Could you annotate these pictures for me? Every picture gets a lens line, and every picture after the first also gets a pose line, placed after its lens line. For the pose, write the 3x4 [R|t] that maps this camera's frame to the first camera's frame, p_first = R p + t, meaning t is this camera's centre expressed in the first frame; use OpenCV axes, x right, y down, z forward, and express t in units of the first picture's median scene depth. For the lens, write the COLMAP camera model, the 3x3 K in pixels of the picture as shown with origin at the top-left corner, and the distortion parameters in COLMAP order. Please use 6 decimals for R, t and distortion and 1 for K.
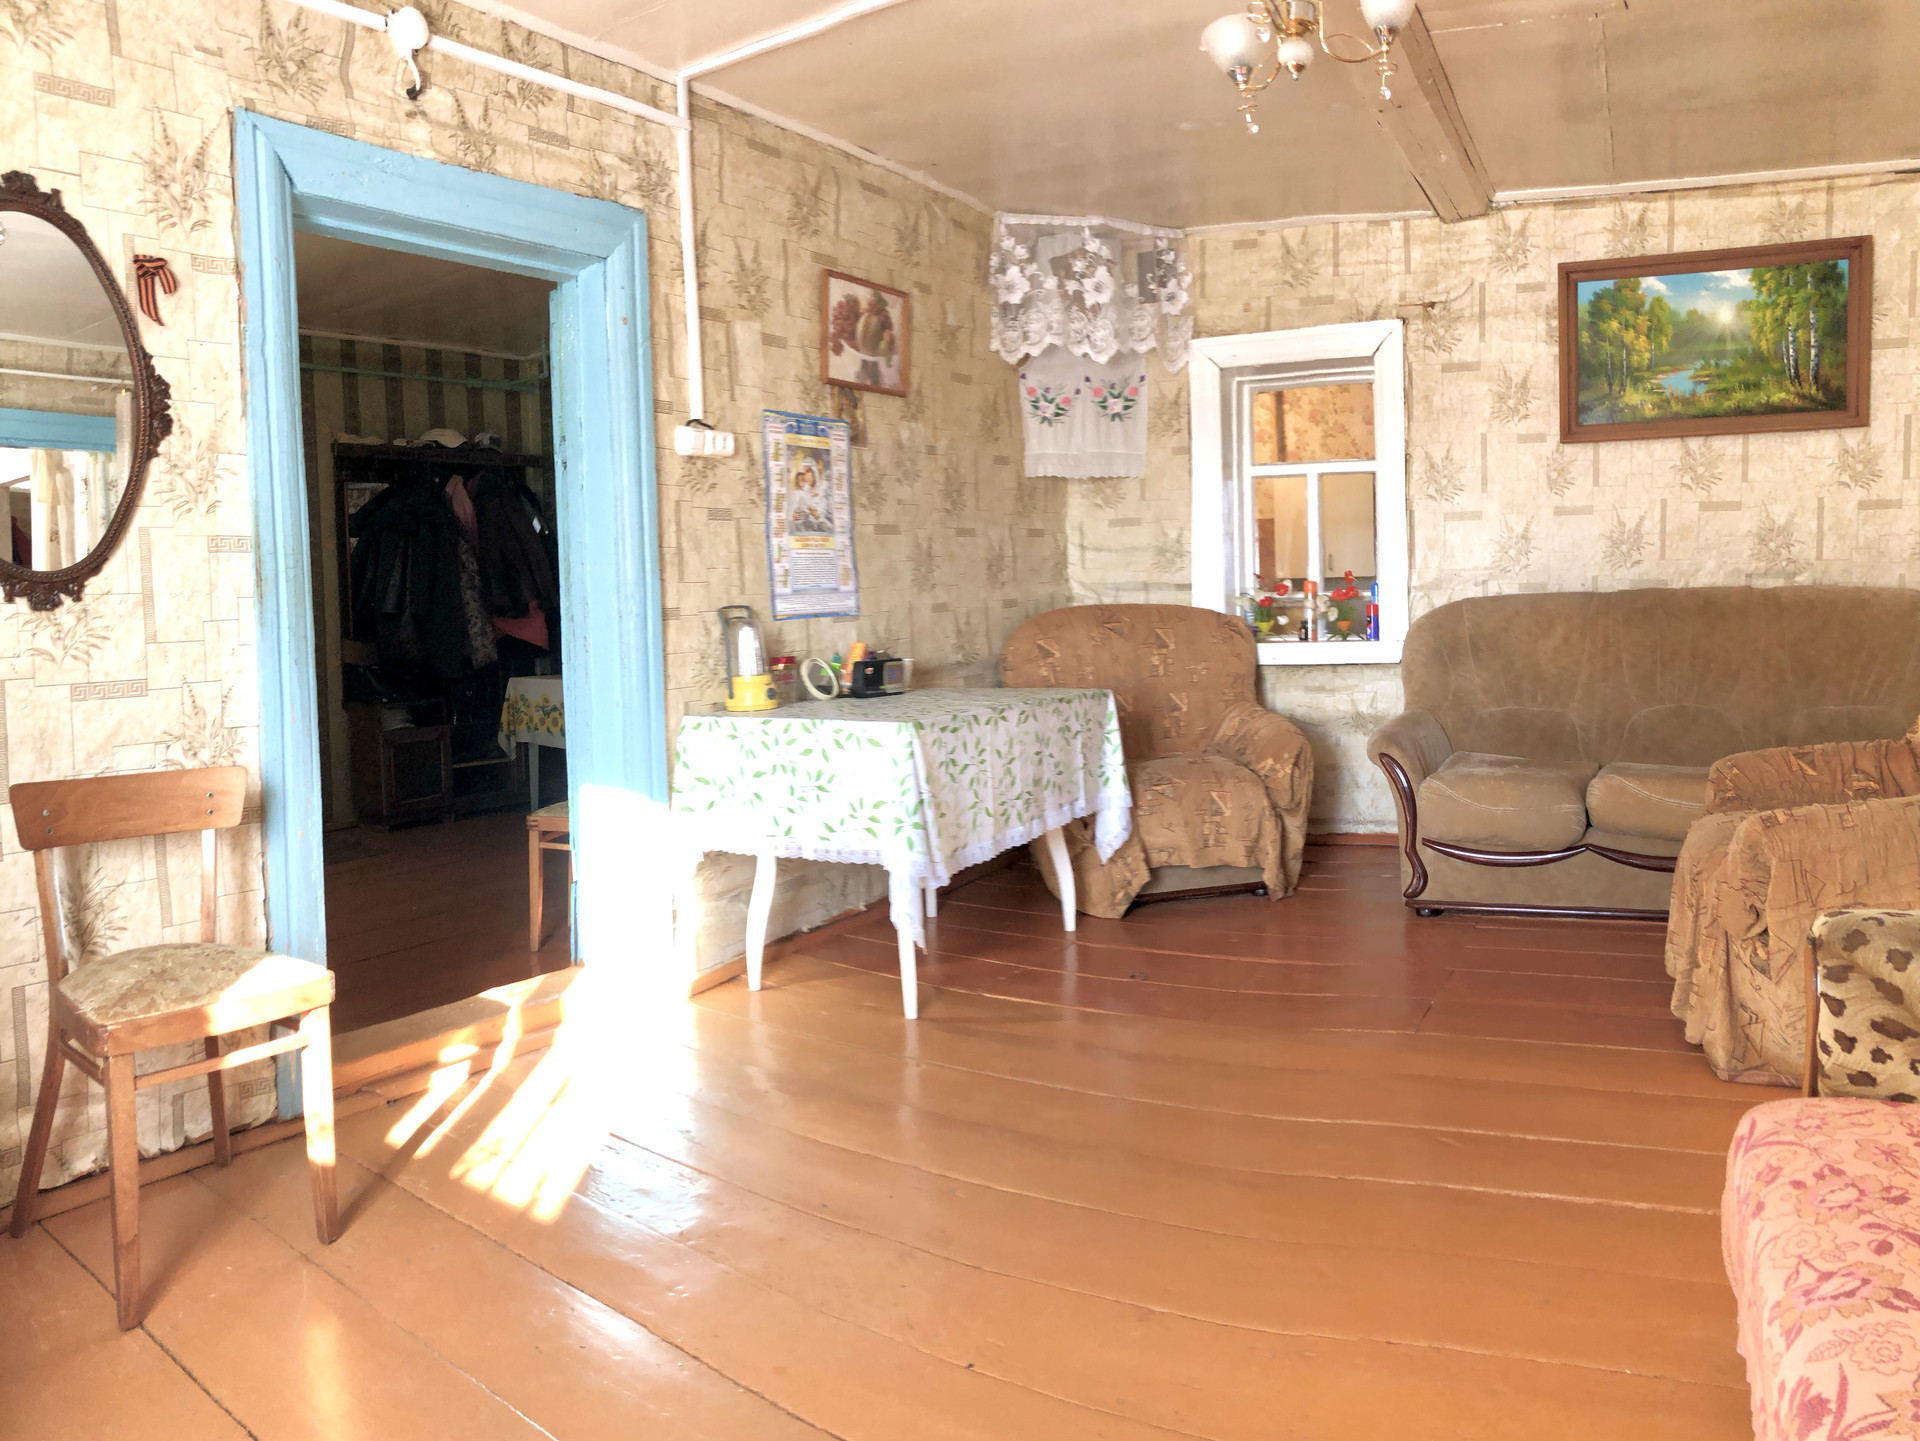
lens RADIAL K [[1590.5, 0, 962.6], [0, 1590.5, 711.3], [0, 0, 1]] dist [0.051927, -0.049183]
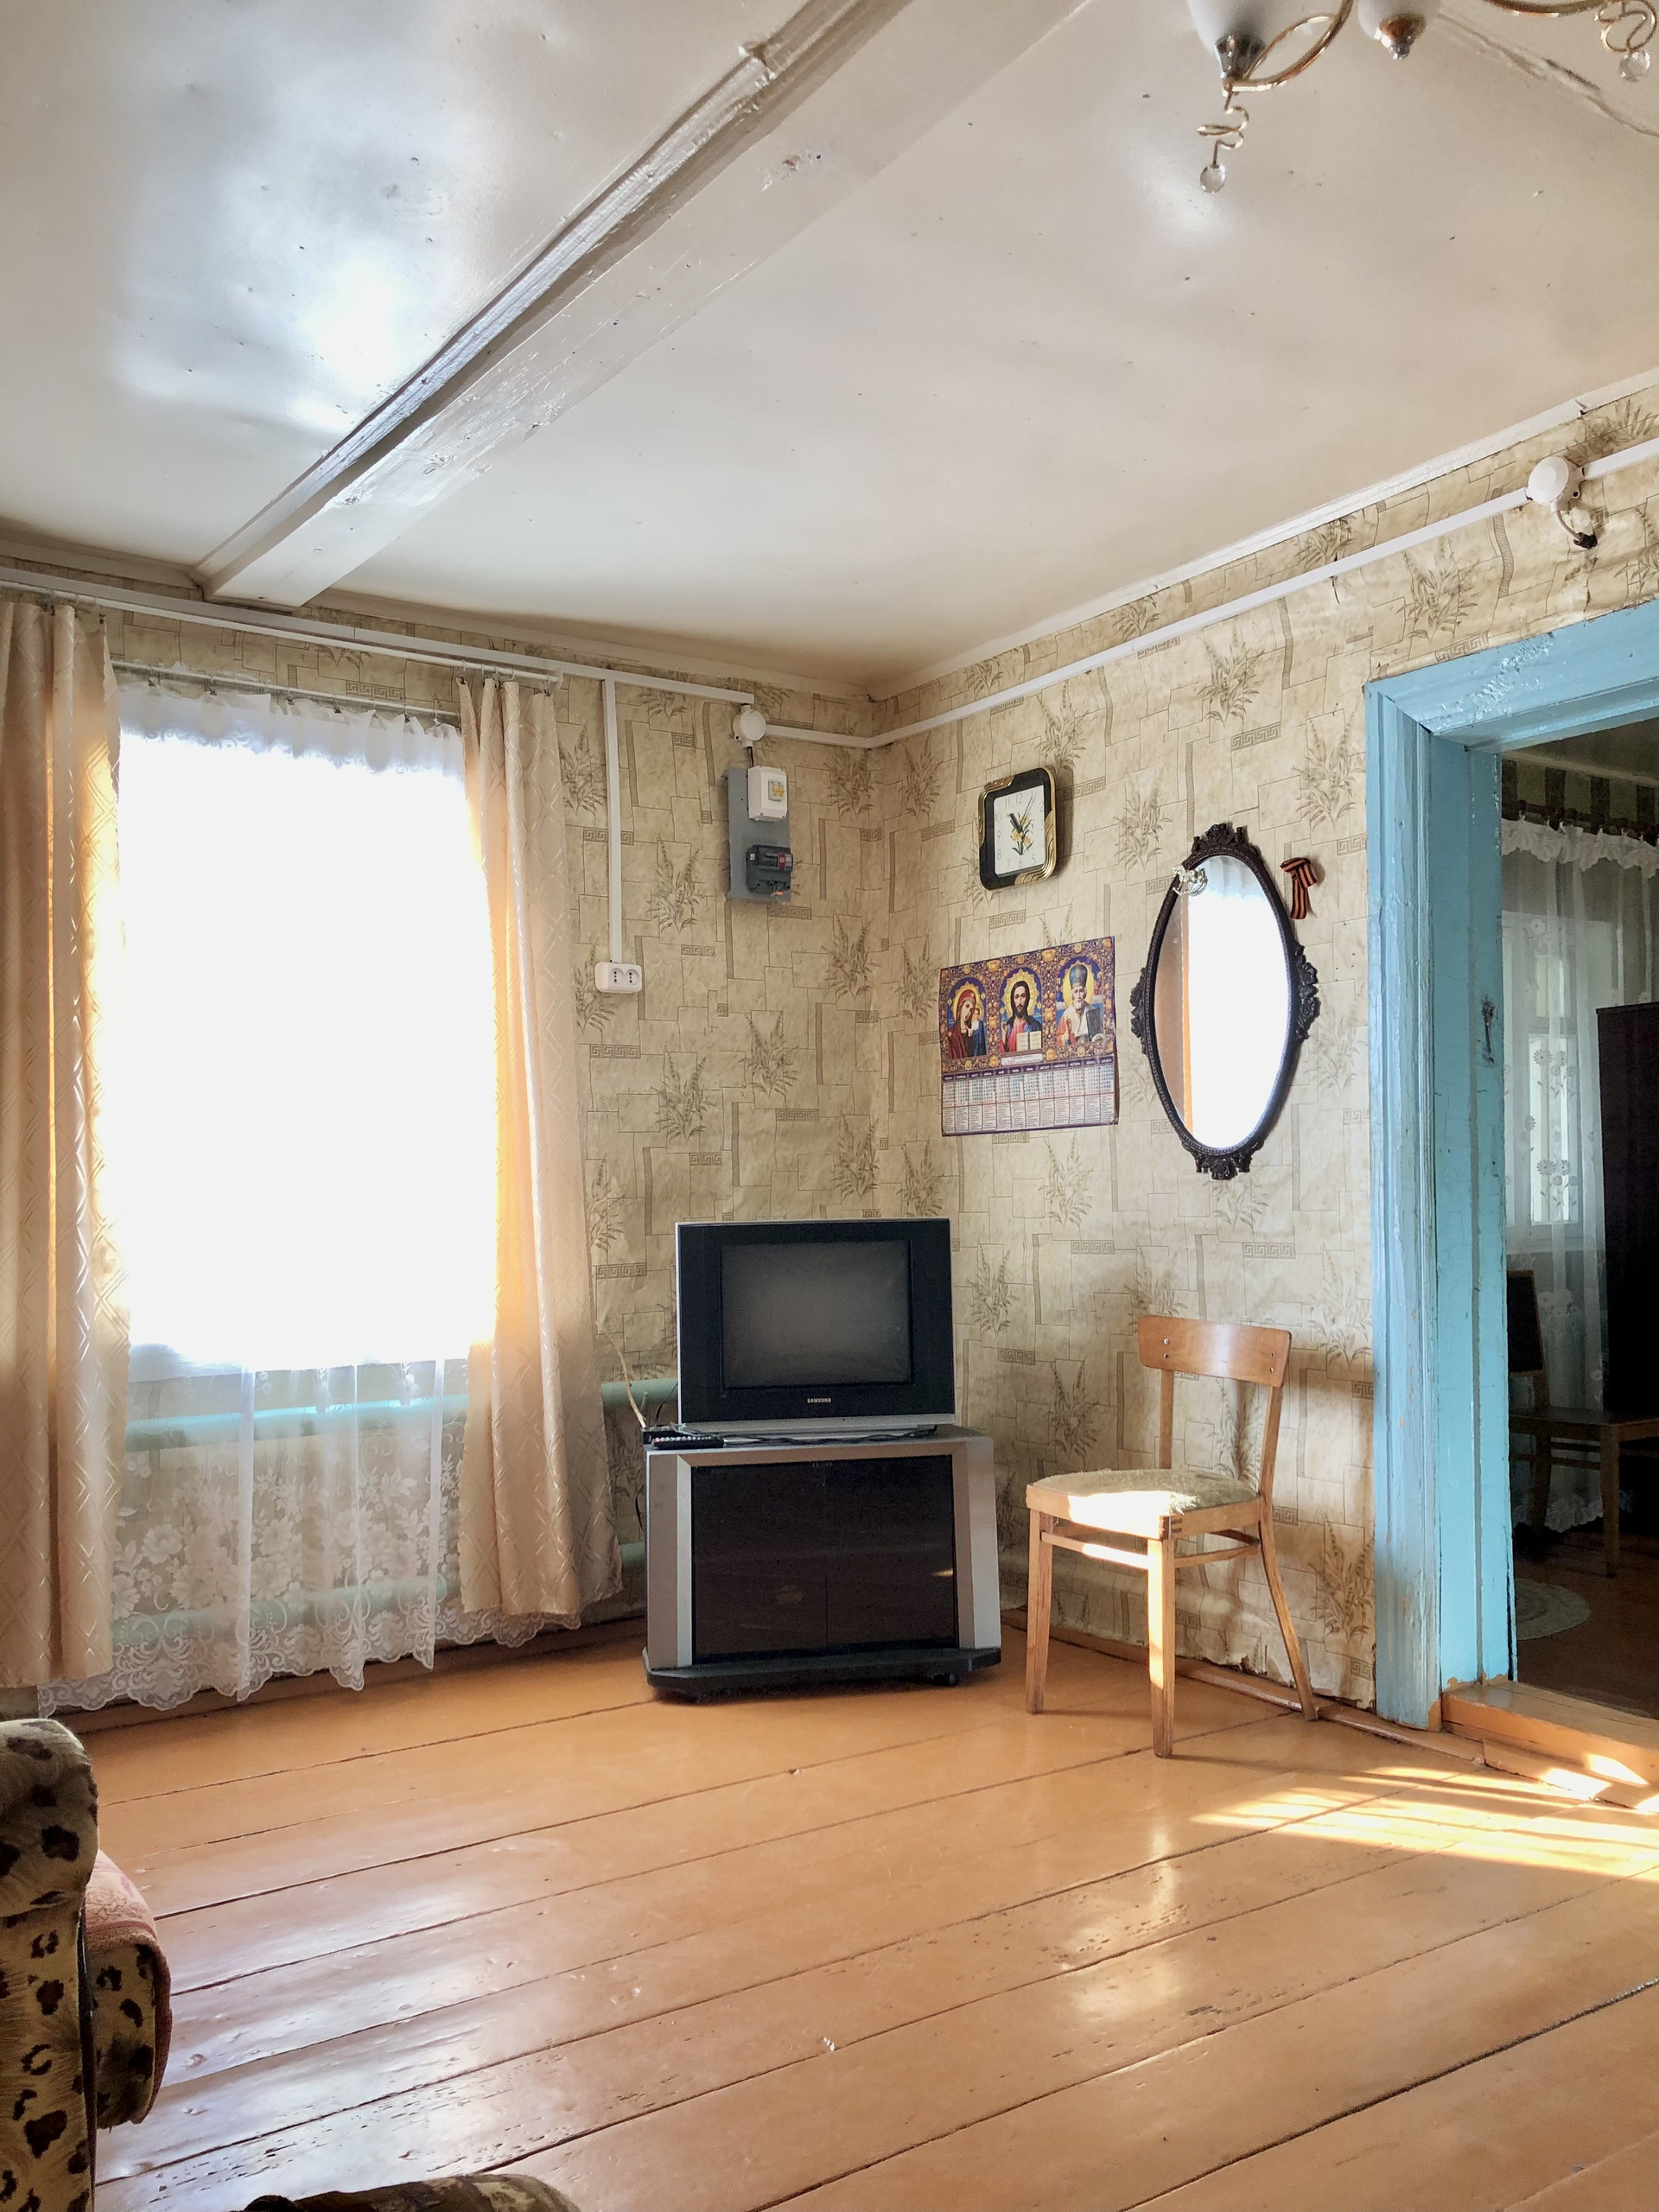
lens RADIAL K [[1832.4, 0, 832.1], [0, 1832.4, 1104.4], [0, 0, 1]] dist [0.051927, -0.049183]
pose [[-0.381416, -0.009532, -0.924354, 0.685872], [-0.036716, 0.999314, 0.004845, -0.097599], [0.923674, 0.035786, -0.381504, 1.060641]]
